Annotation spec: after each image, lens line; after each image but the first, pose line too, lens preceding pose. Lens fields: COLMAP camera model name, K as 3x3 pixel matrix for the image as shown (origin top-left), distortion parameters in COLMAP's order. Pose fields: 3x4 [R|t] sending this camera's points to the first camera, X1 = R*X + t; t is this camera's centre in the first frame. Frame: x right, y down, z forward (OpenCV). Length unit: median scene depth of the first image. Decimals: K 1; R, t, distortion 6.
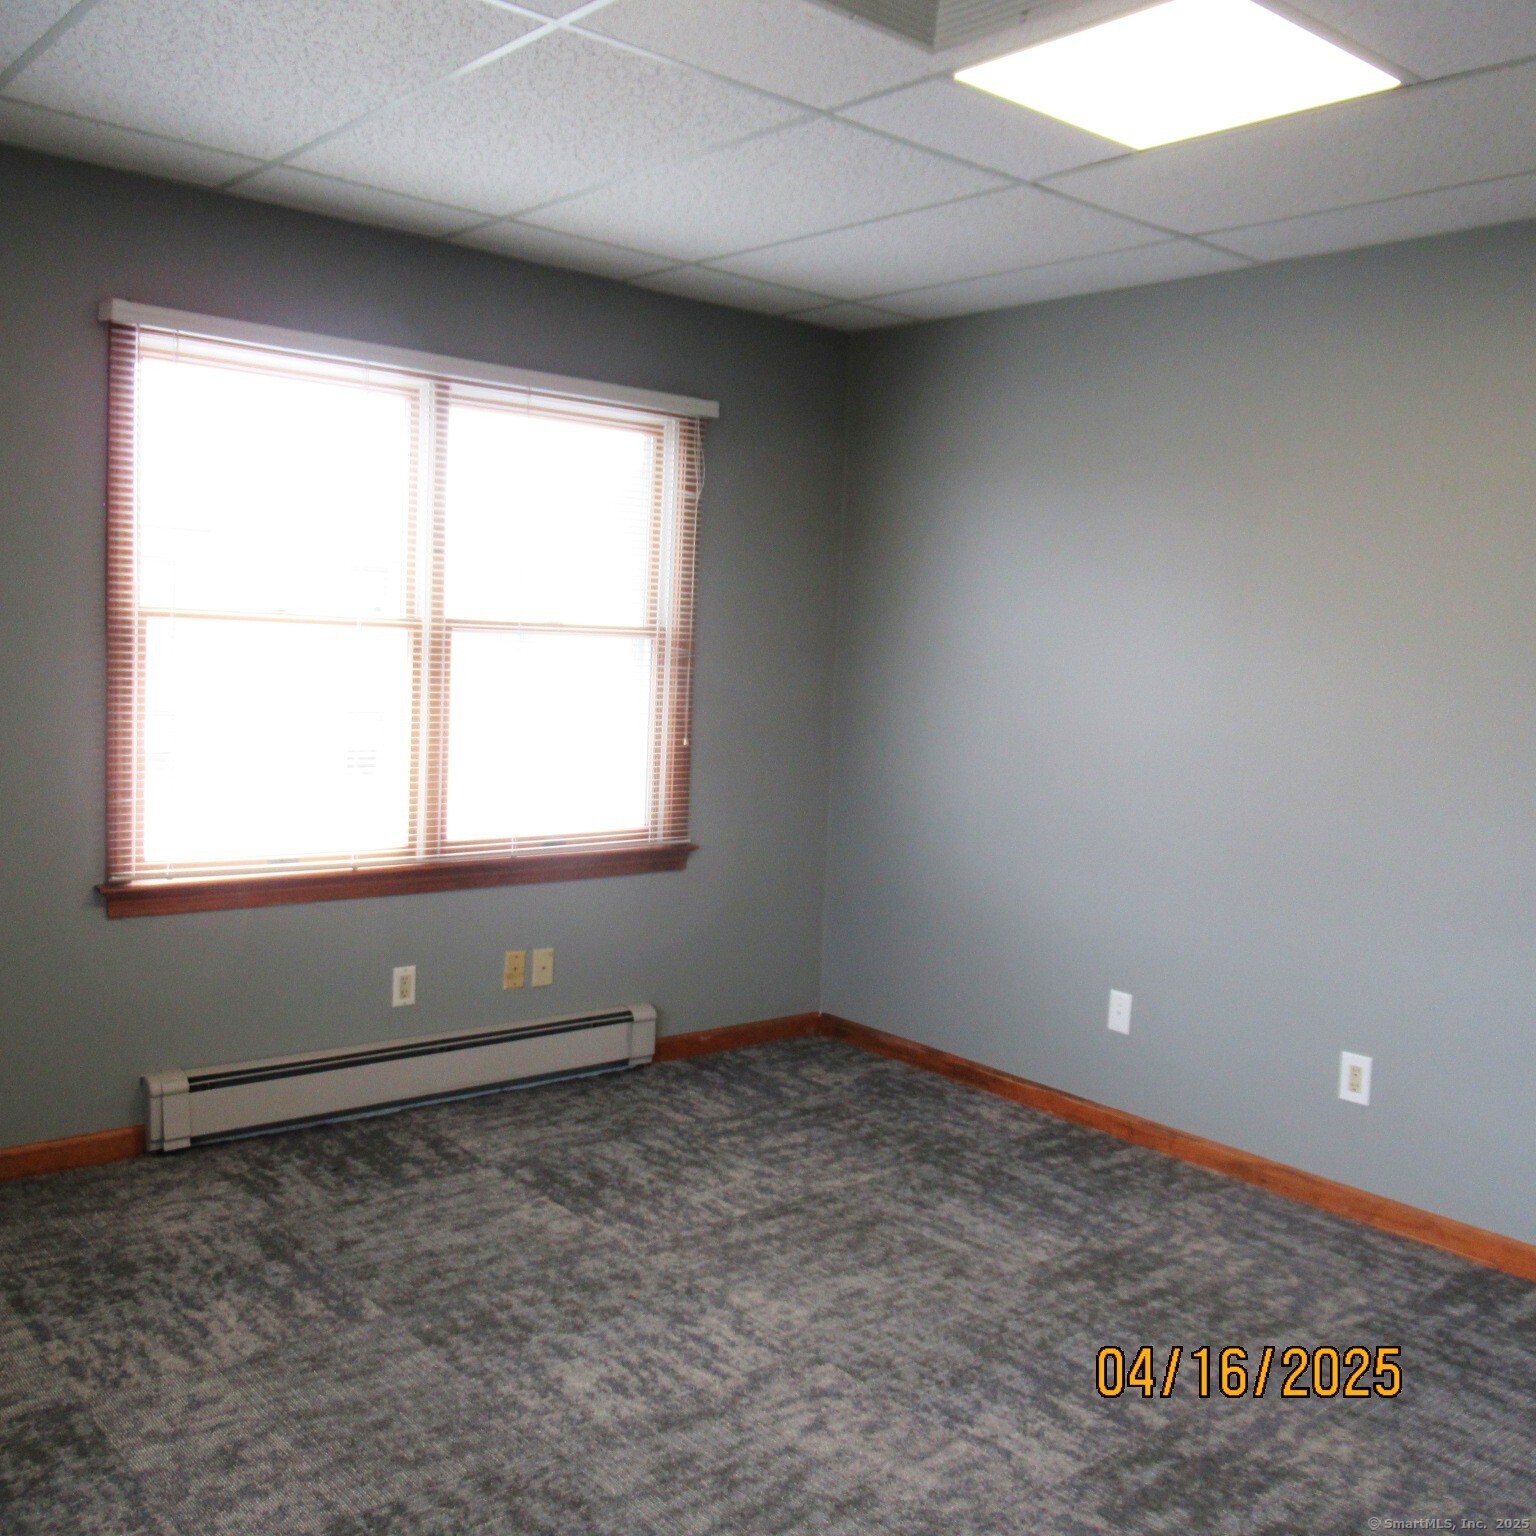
lens RADIAL K [[1513.7, 0, 769.0], [0, 1513.7, 786.9], [0, 0, 1]] dist [-0.023406, 0.025557]
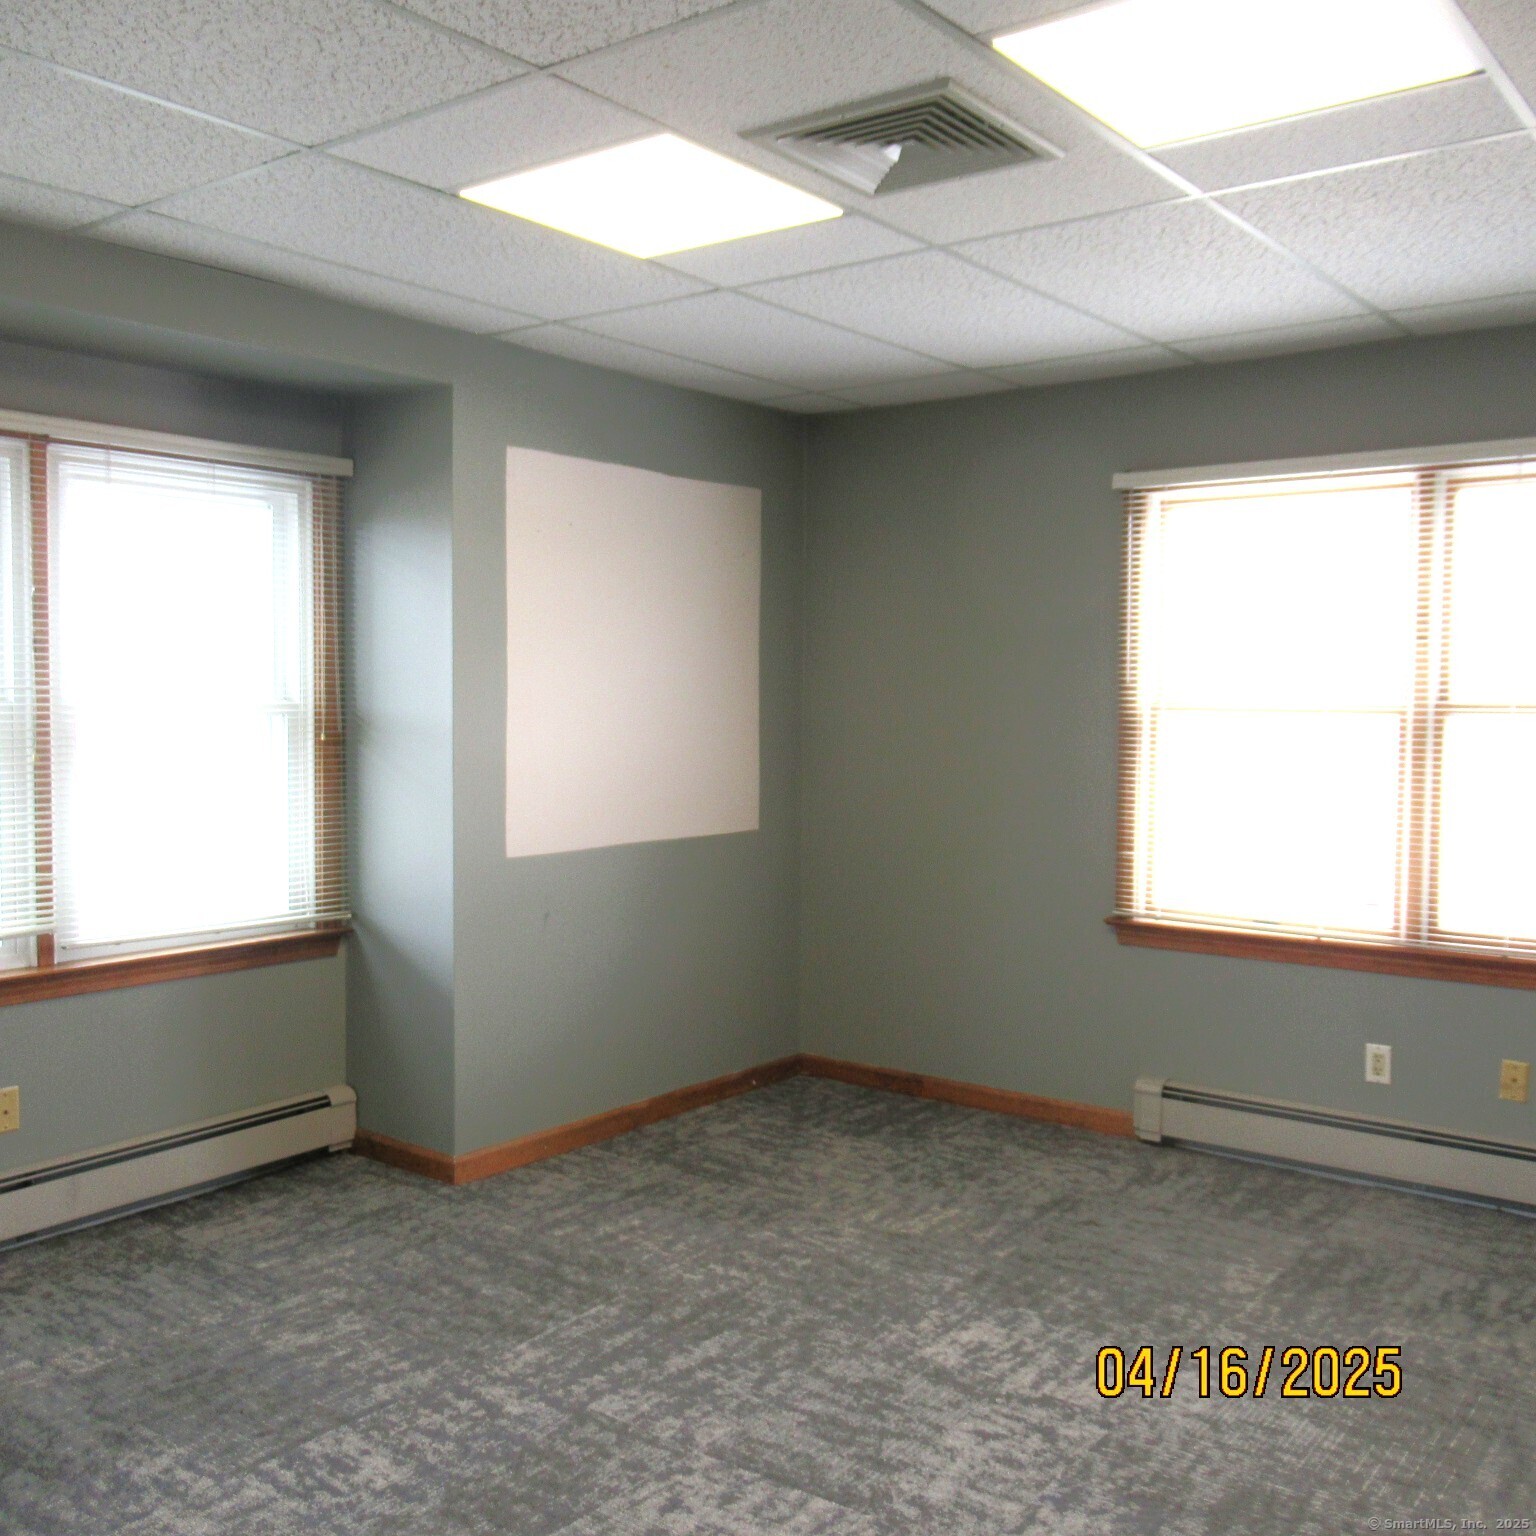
lens RADIAL K [[1513.7, 0, 769.0], [0, 1513.7, 786.9], [0, 0, 1]] dist [-0.023406, 0.025557]
pose [[0.204254, 0.015187, -0.978800, 0.825382], [-0.093013, 0.995657, -0.003961, -0.014827], [0.974489, 0.091850, 0.204780, 0.460858]]
